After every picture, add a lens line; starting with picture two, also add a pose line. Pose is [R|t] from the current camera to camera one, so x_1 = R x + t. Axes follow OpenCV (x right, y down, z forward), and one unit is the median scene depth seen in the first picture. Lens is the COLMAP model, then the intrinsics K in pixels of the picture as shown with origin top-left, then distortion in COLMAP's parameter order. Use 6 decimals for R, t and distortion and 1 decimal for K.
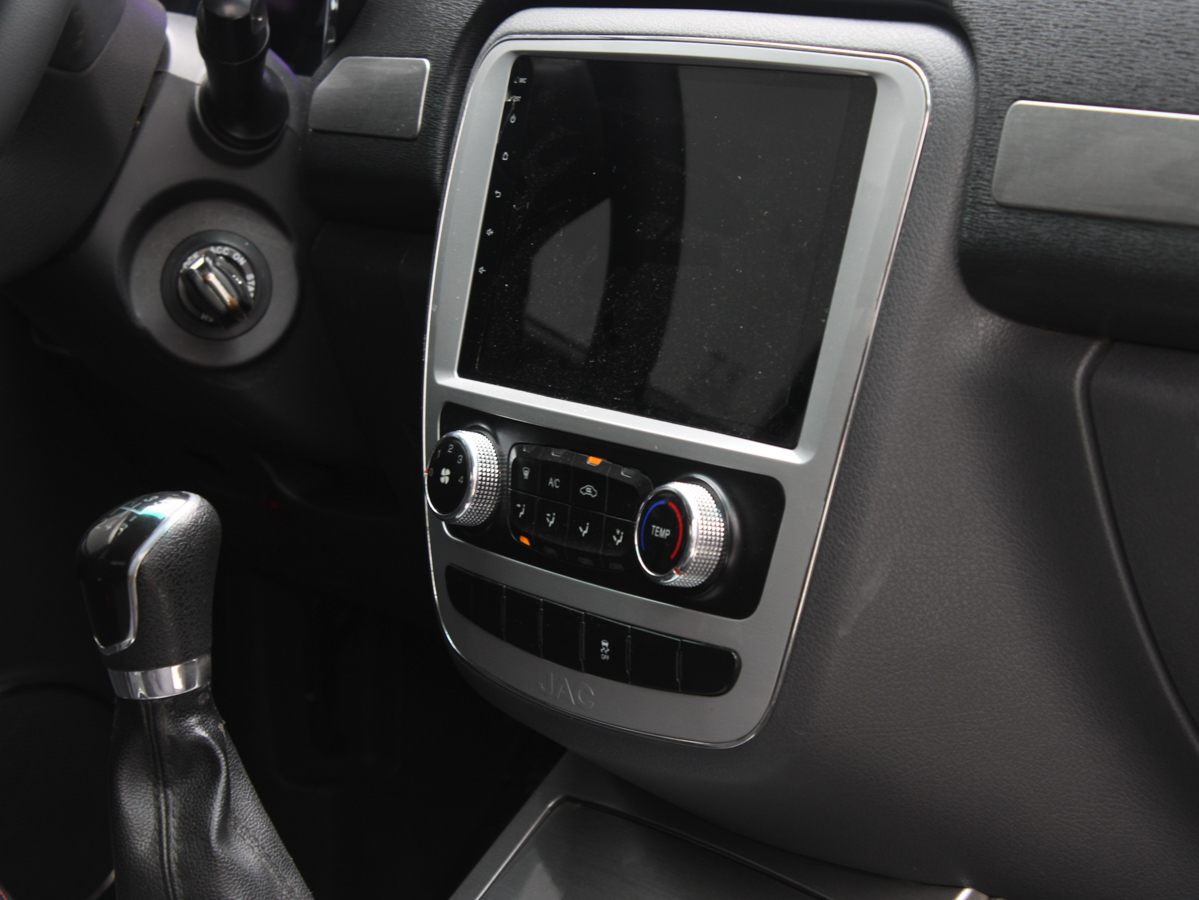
lens RADIAL K [[3211.6, 0, 599.5], [0, 3211.6, 450.0], [0, 0, 1]] dist [0.046901, 0.916471]
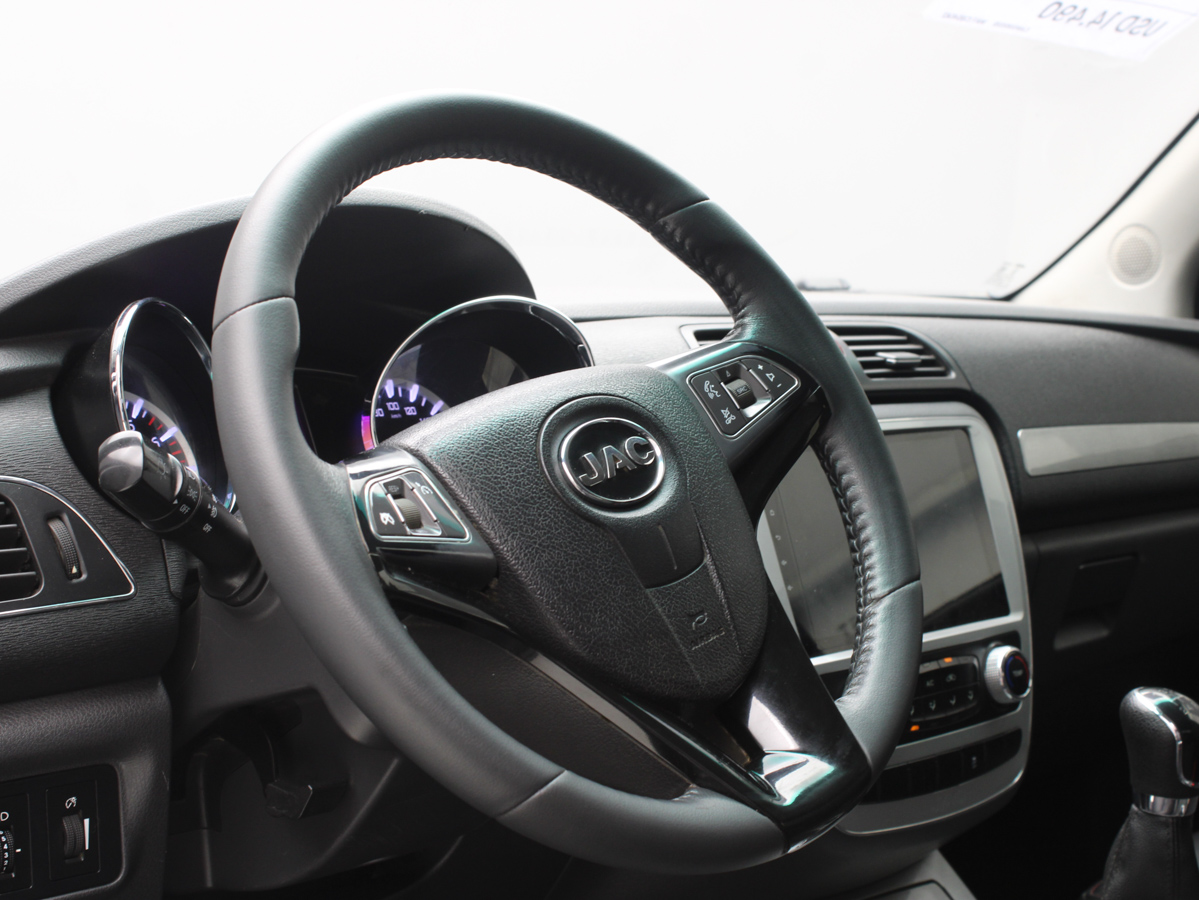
lens RADIAL K [[1943.3, 0, 599.5], [0, 1943.3, 450.0], [0, 0, 1]] dist [-0.037311, 0.027136]
pose [[-0.220409, -0.043007, 0.974459, -0.977725], [0.179848, 0.980107, 0.083936, -0.230054], [-0.958684, 0.193755, -0.208289, 1.381266]]
